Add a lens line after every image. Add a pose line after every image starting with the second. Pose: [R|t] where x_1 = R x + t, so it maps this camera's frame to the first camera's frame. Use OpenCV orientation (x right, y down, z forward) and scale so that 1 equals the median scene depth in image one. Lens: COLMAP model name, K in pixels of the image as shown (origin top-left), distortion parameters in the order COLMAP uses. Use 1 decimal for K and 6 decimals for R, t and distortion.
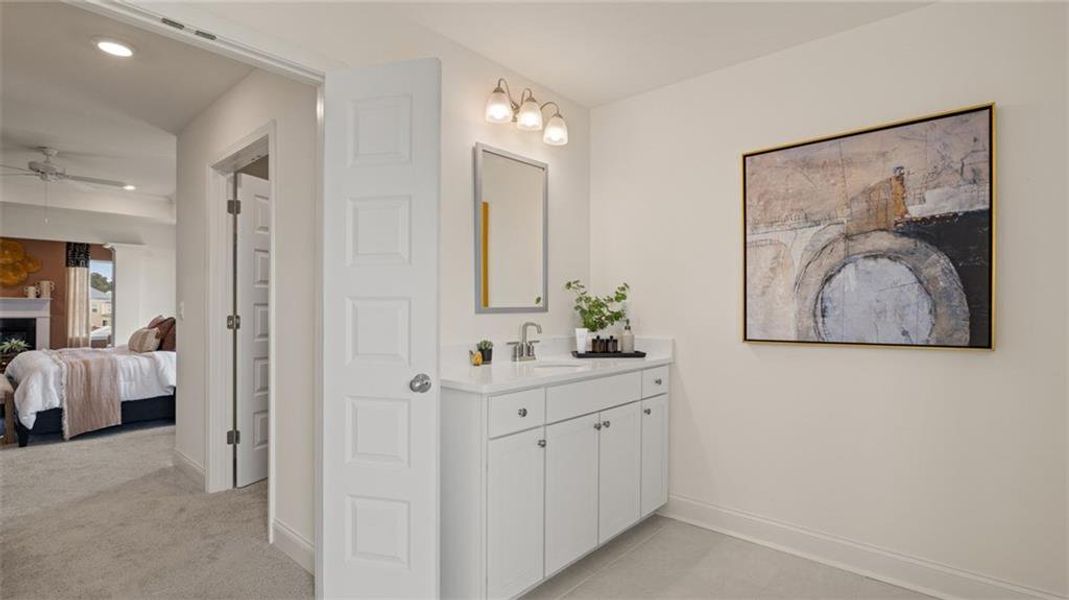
lens RADIAL K [[507.4, 0, 534.1], [0, 507.4, 309.8], [0, 0, 1]] dist [-0.001879, 0.000443]
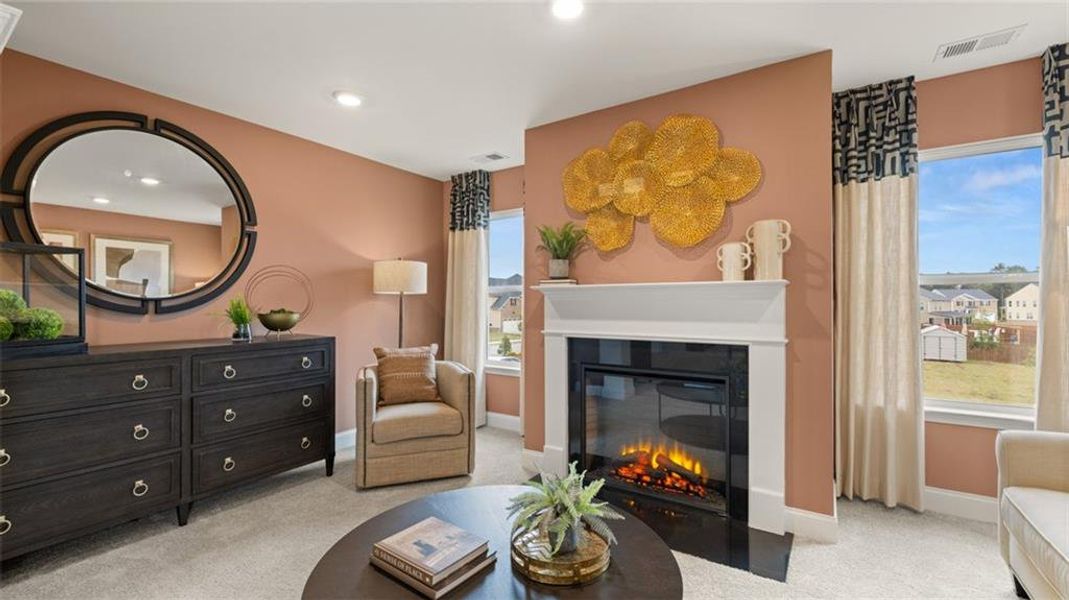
lens RADIAL K [[438.6, 0, 540.7], [0, 438.6, 299.9], [0, 0, 1]] dist [0.000709, 0.000258]
pose [[0.144469, -0.014479, -0.989403, -0.749319], [0.001711, 0.999895, -0.014382, -0.008153], [0.989508, 0.000385, 0.144479, 0.851685]]
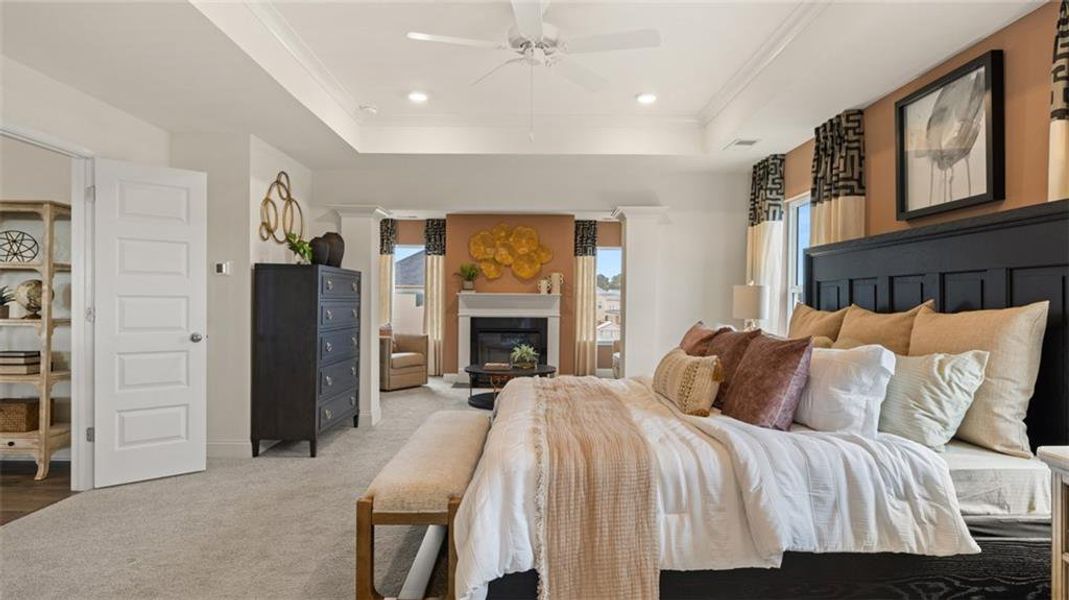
lens RADIAL K [[507.4, 0, 532.3], [0, 507.4, 305.0], [0, 0, 1]] dist [-0.001879, 0.000443]
pose [[0.662347, 0.002477, -0.749193, -0.379770], [-0.004631, 0.999989, -0.000787, -0.003999], [0.749183, 0.003991, 0.662351, 0.434798]]
